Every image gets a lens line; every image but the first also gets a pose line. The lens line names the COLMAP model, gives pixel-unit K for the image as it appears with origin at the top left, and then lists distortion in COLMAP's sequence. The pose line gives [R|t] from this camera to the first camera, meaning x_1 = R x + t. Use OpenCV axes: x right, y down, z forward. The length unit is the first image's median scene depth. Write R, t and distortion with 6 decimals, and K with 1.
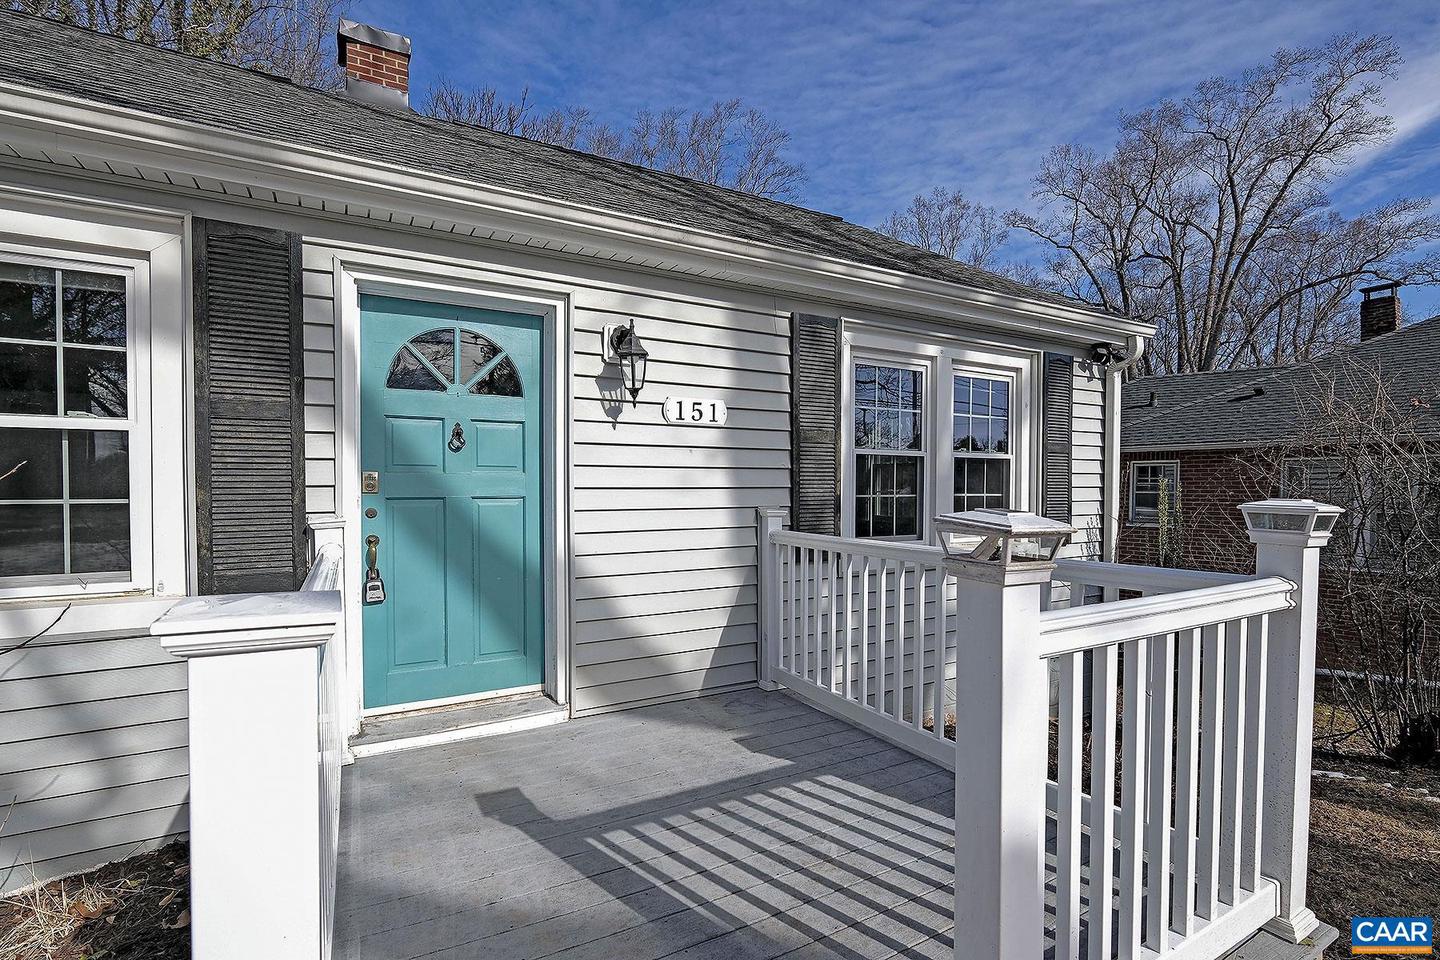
lens RADIAL K [[638.4, 0, 714.7], [0, 638.4, 505.5], [0, 0, 1]] dist [-0.003983, 0.000997]
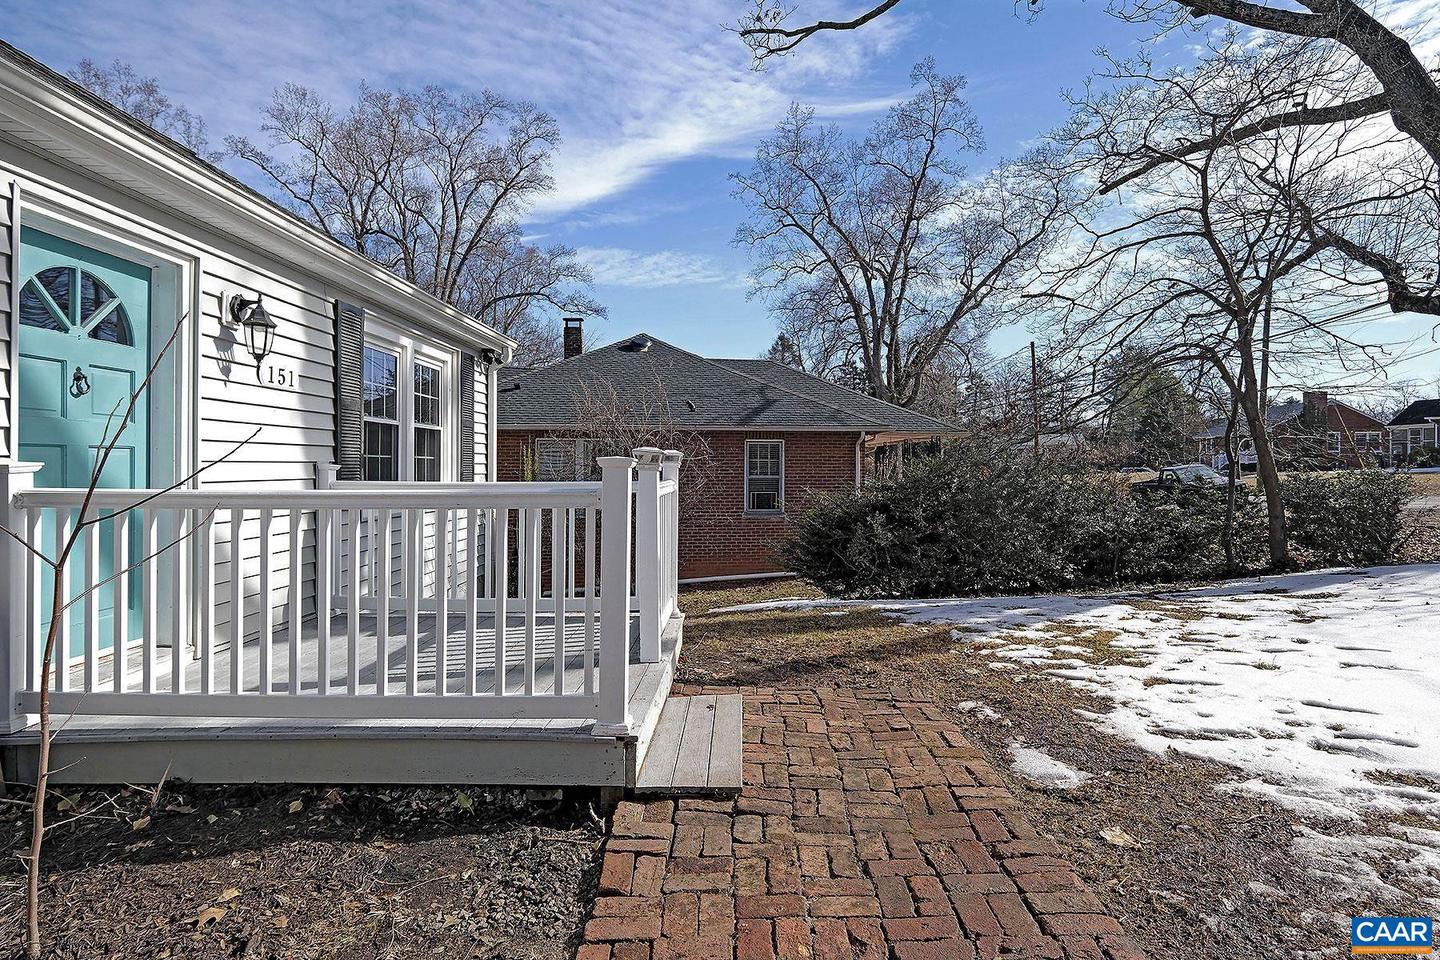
lens RADIAL K [[715.2, 0, 723.4], [0, 715.2, 471.8], [0, 0, 1]] dist [-0.000640, -0.000250]
pose [[0.504667, -0.006875, 0.863287, -0.730186], [0.026778, 0.999612, -0.007694, 0.052595], [-0.862899, 0.027000, 0.504655, -0.315730]]
